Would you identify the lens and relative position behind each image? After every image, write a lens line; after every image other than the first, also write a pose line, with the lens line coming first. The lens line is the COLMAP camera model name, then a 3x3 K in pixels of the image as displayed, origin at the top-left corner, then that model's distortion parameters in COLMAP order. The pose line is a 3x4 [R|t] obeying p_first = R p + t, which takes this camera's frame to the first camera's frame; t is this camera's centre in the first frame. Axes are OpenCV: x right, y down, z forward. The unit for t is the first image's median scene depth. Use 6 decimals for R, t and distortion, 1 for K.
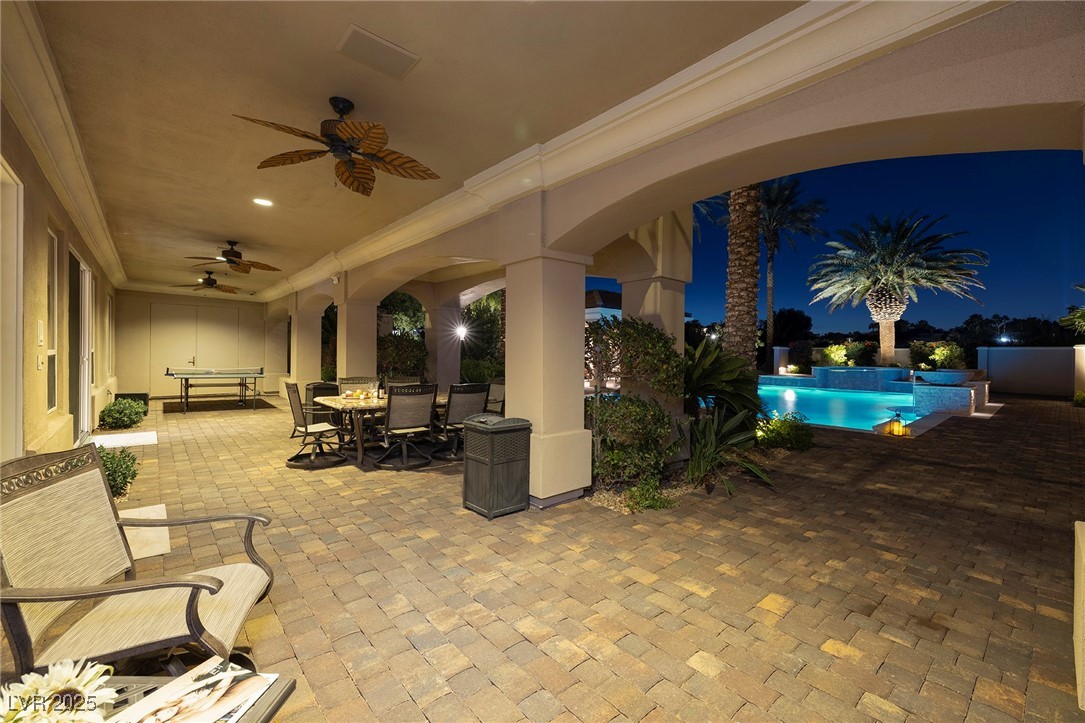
lens RADIAL K [[462.7, 0, 544.3], [0, 462.7, 356.6], [0, 0, 1]] dist [0.000812, -0.000019]
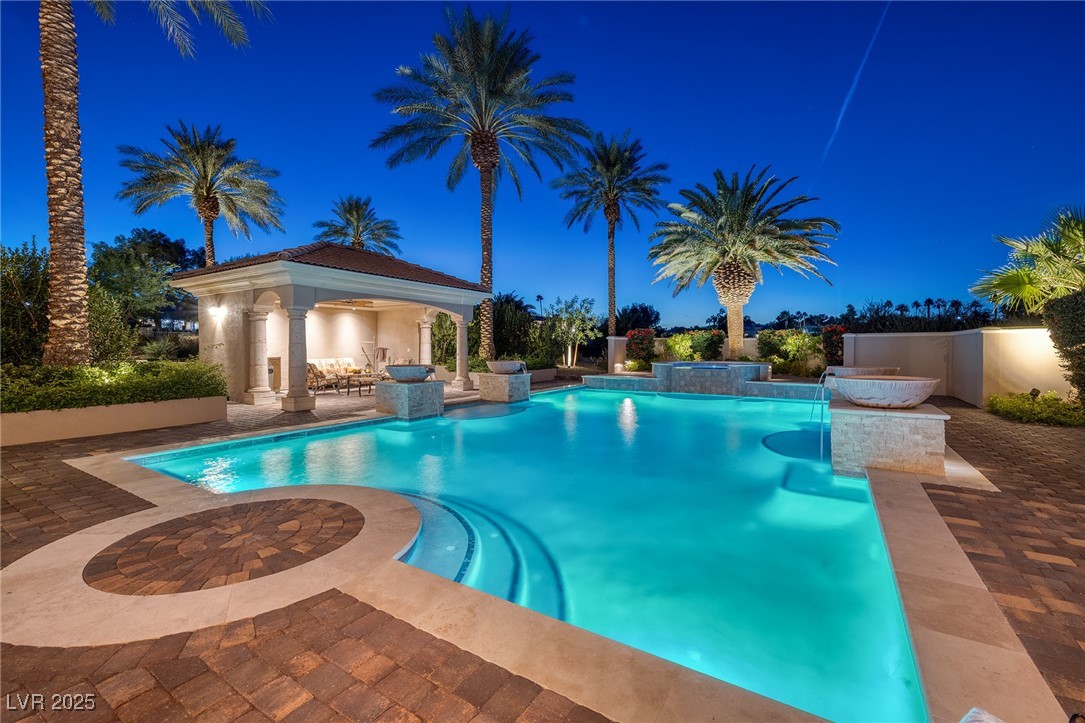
lens RADIAL K [[462.7, 0, 544.3], [0, 462.7, 356.6], [0, 0, 1]] dist [0.000812, -0.000019]
pose [[0.961825, -0.016627, 0.273160, 0.191363], [0.013469, 0.999819, 0.013434, -0.000260], [-0.273334, -0.009242, 0.961875, 0.305668]]
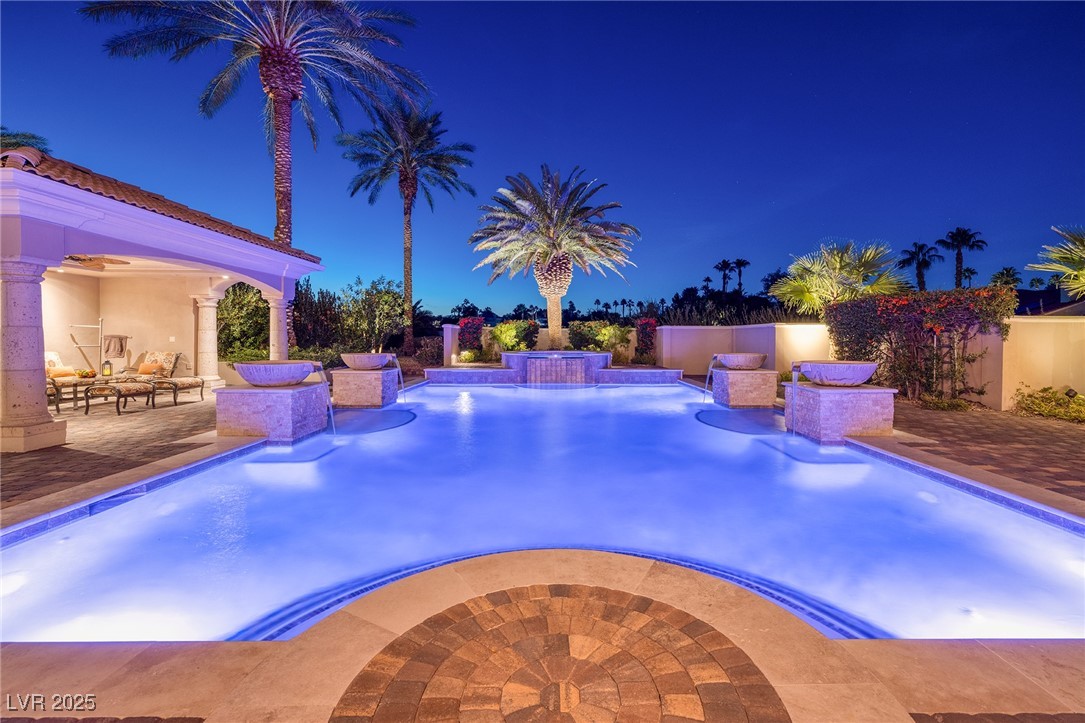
lens RADIAL K [[475.5, 0, 561.8], [0, 475.5, 347.0], [0, 0, 1]] dist [0.001601, 0.000063]
pose [[0.655046, -0.023211, 0.755232, 0.084290], [0.010654, 0.999712, 0.021484, -0.001728], [-0.755514, -0.006027, 0.655105, 0.418635]]
